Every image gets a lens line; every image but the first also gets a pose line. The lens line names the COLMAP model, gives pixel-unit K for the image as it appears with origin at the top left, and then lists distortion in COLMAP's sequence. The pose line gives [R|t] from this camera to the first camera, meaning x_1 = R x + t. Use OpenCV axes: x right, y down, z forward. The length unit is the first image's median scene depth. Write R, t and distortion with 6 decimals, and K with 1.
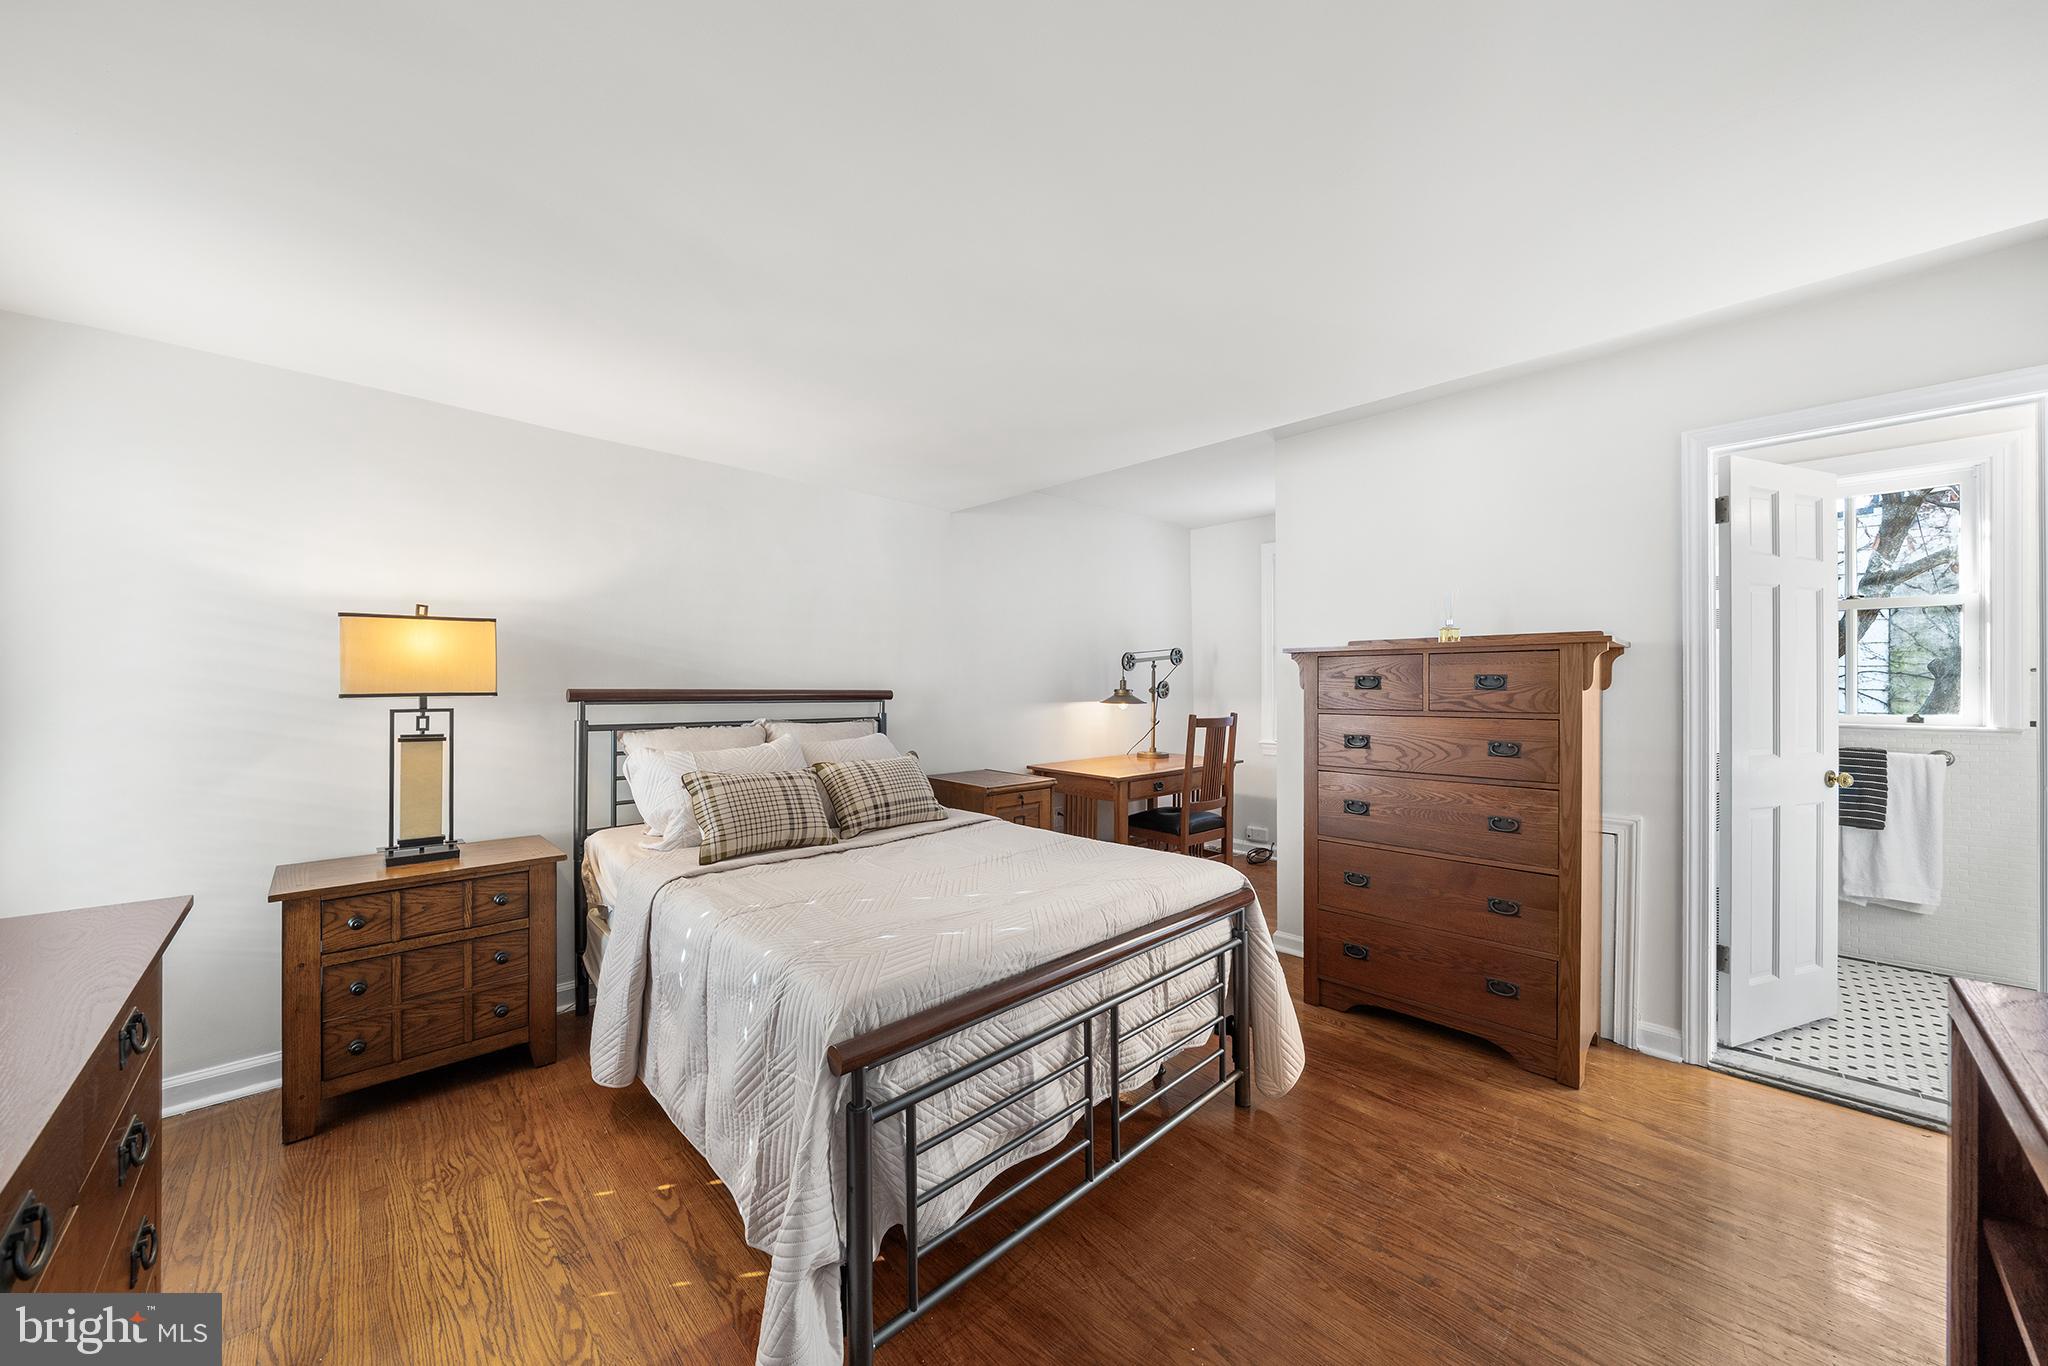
lens RADIAL K [[737.3, 0, 1017.2], [0, 737.3, 690.7], [0, 0, 1]] dist [-0.001813, -0.000243]
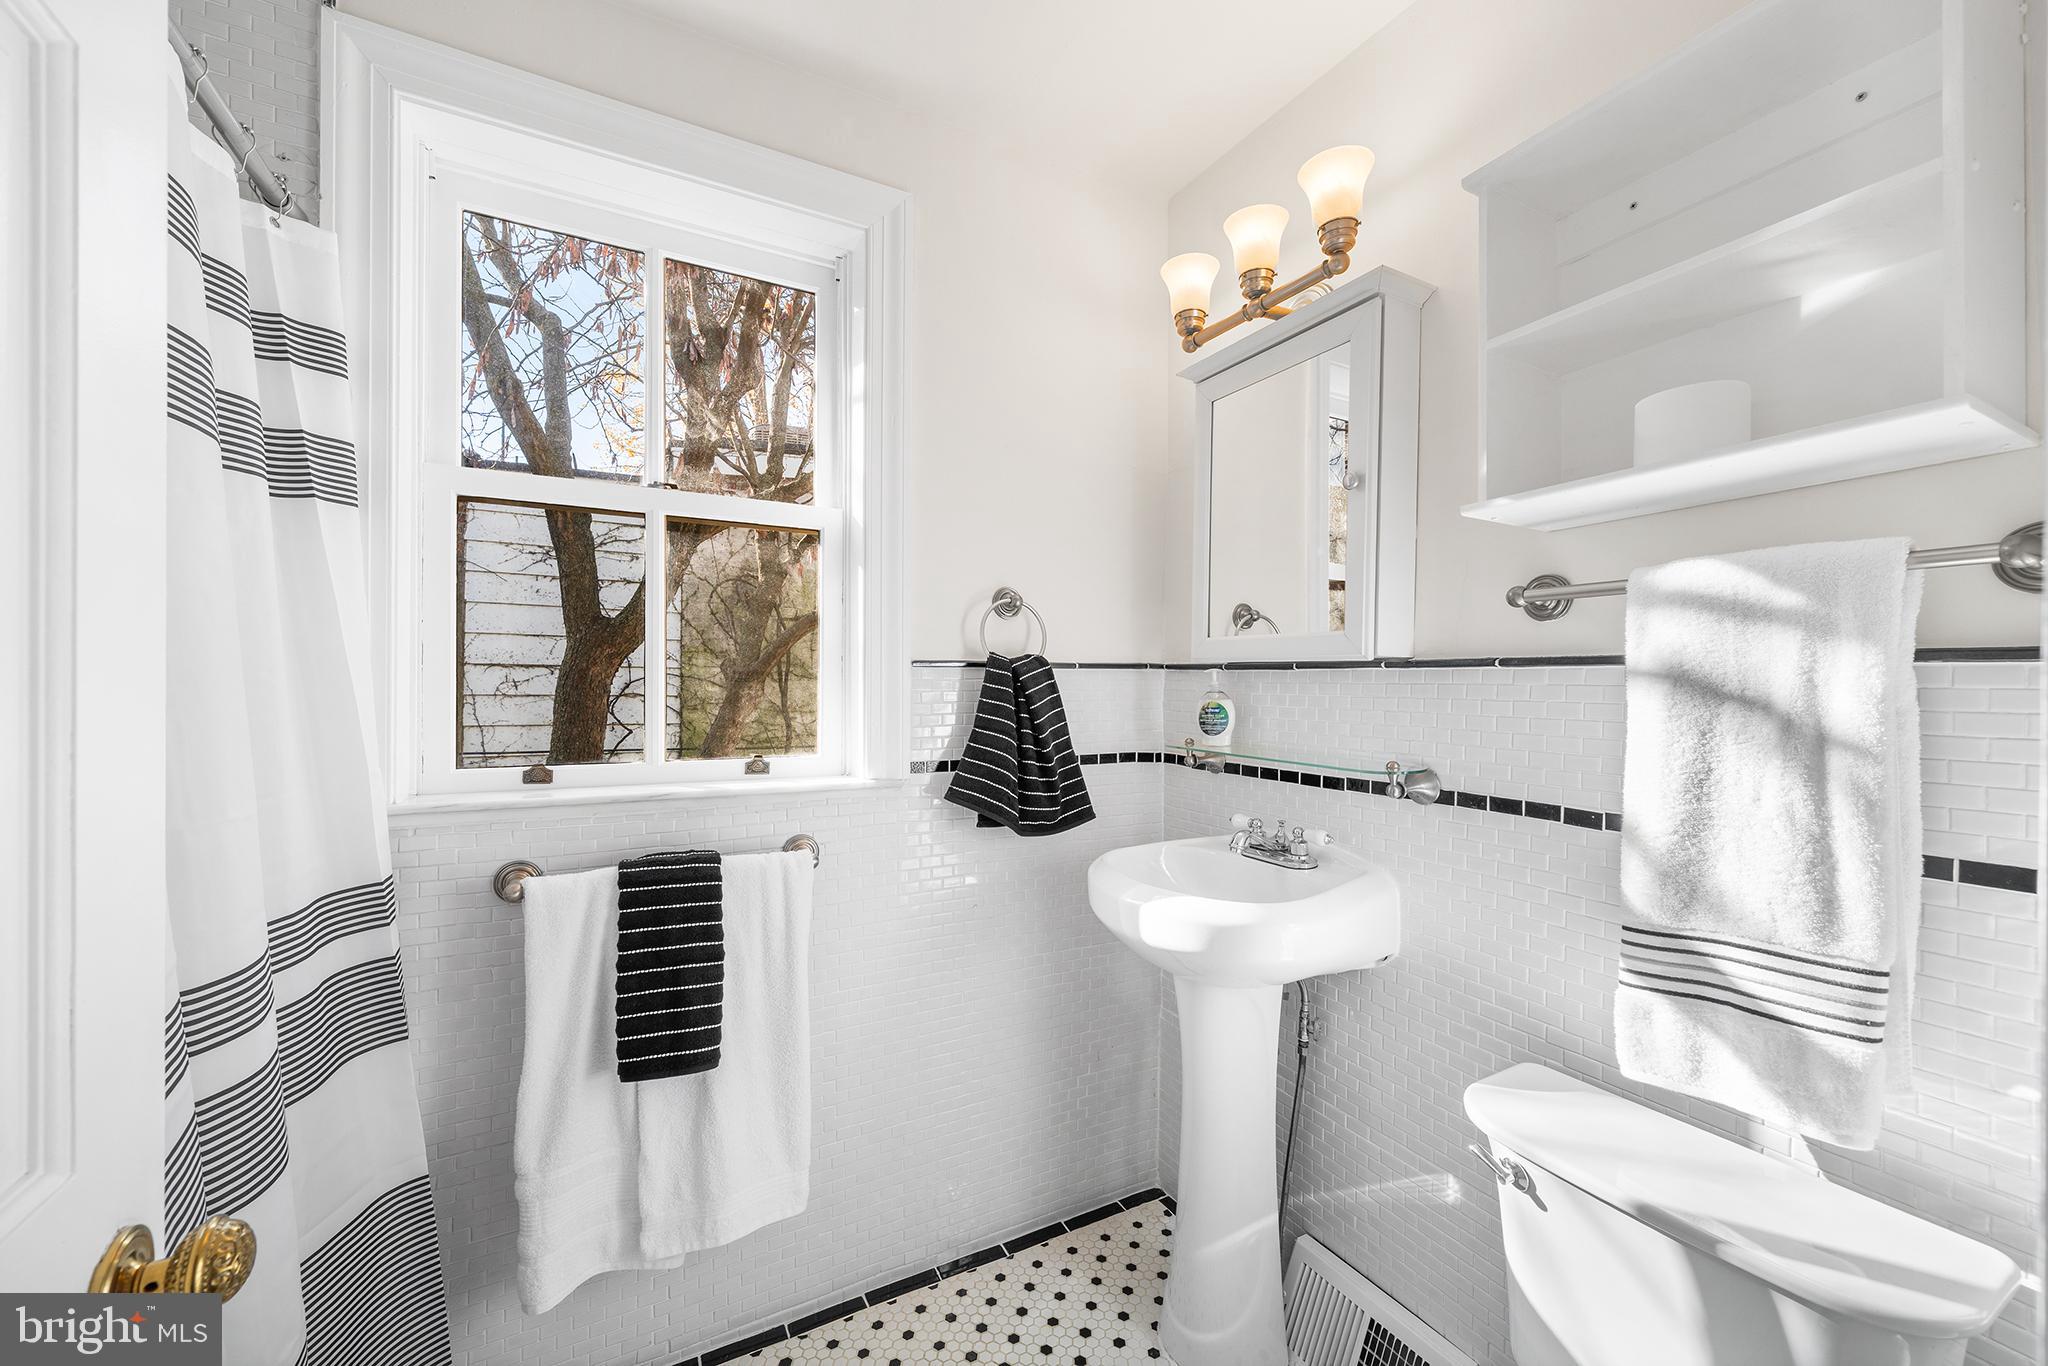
lens RADIAL K [[781.7, 0, 1028.0], [0, 781.7, 685.0], [0, 0, 1]] dist [-0.001572, -0.000081]
pose [[0.263901, 0.009489, 0.964503, 0.322000], [0.002717, 0.999940, -0.010581, -0.002662], [-0.964546, 0.005413, 0.263860, 0.286585]]
